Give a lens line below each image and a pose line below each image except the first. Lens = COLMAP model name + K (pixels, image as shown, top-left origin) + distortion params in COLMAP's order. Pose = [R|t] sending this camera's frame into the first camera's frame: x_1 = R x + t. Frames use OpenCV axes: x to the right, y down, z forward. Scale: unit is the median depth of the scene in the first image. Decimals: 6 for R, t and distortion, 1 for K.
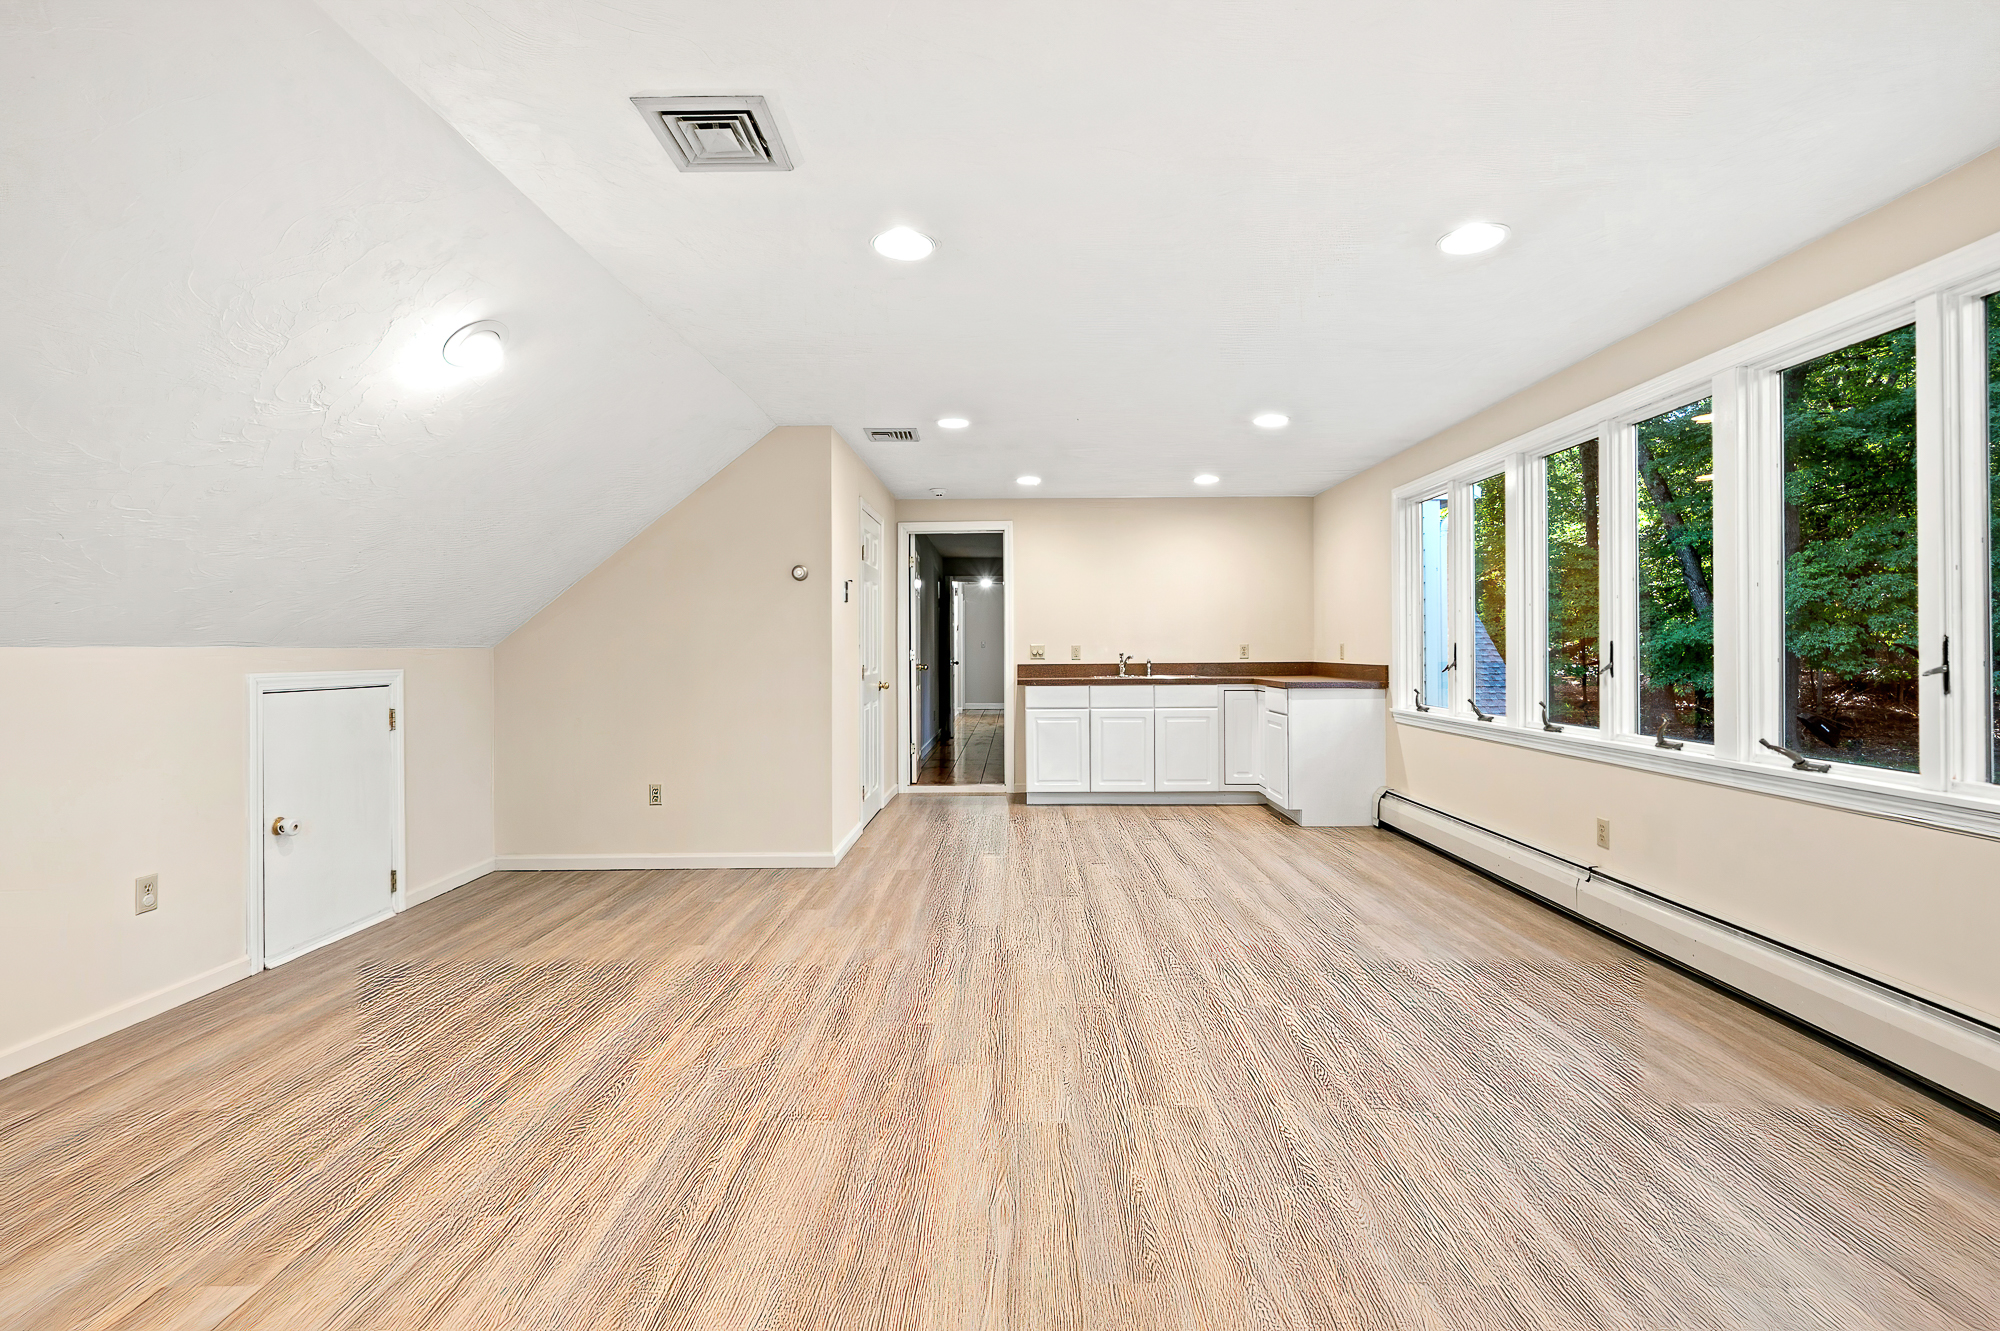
lens RADIAL K [[940.6, 0, 997.0], [0, 940.6, 655.6], [0, 0, 1]] dist [0.000365, -0.000129]
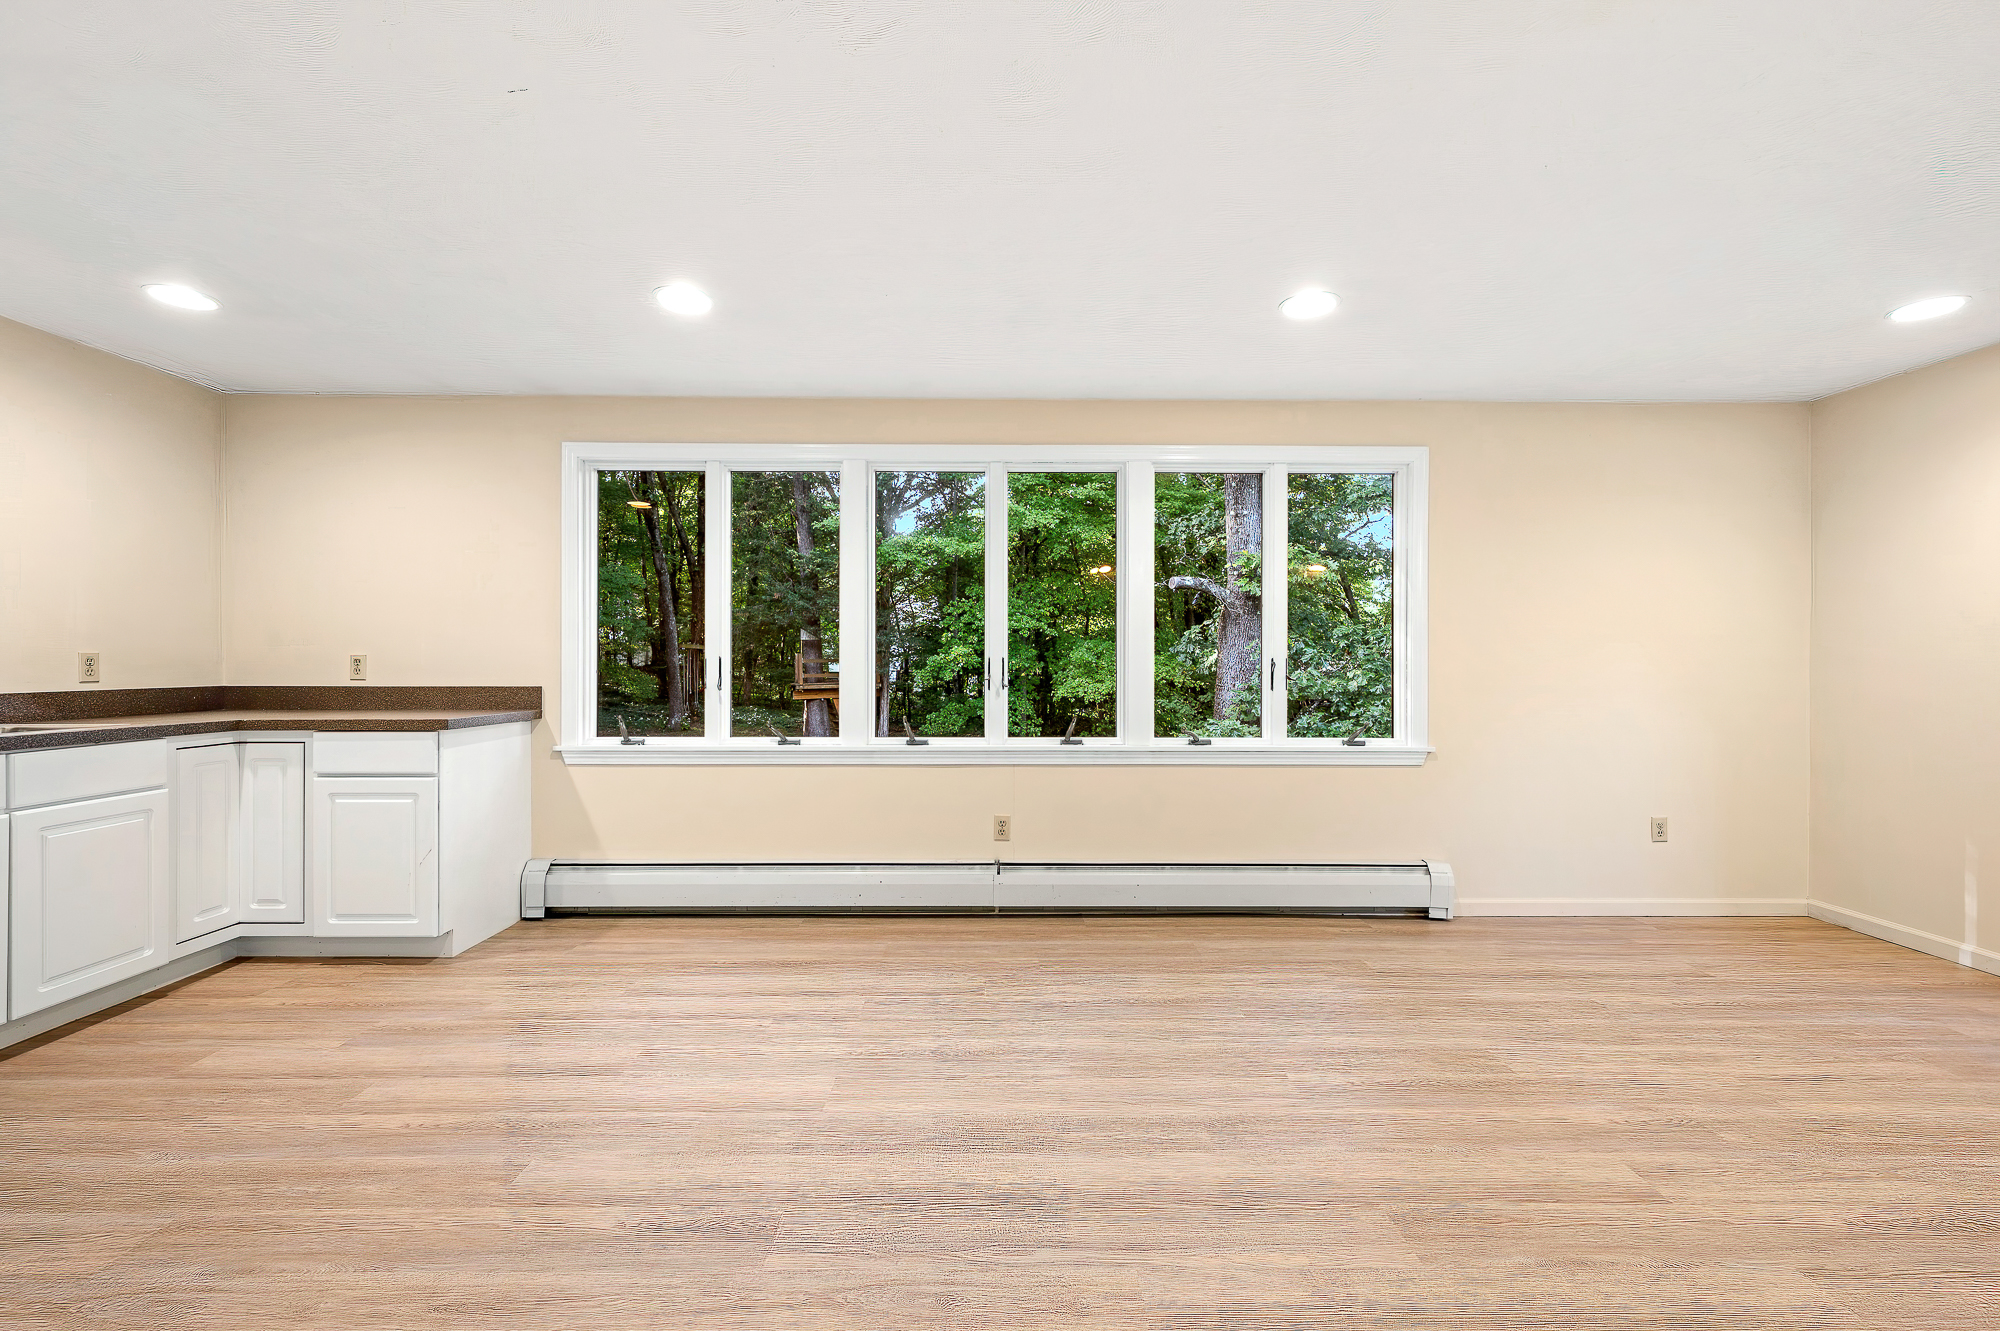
lens RADIAL K [[843.3, 0, 996.4], [0, 843.3, 665.9], [0, 0, 1]] dist [0.002730, -0.000312]
pose [[-0.050037, 0.002461, 0.998744, -0.380483], [0.003963, 0.999990, -0.002265, -0.004800], [-0.998740, 0.003845, -0.050046, 1.088161]]
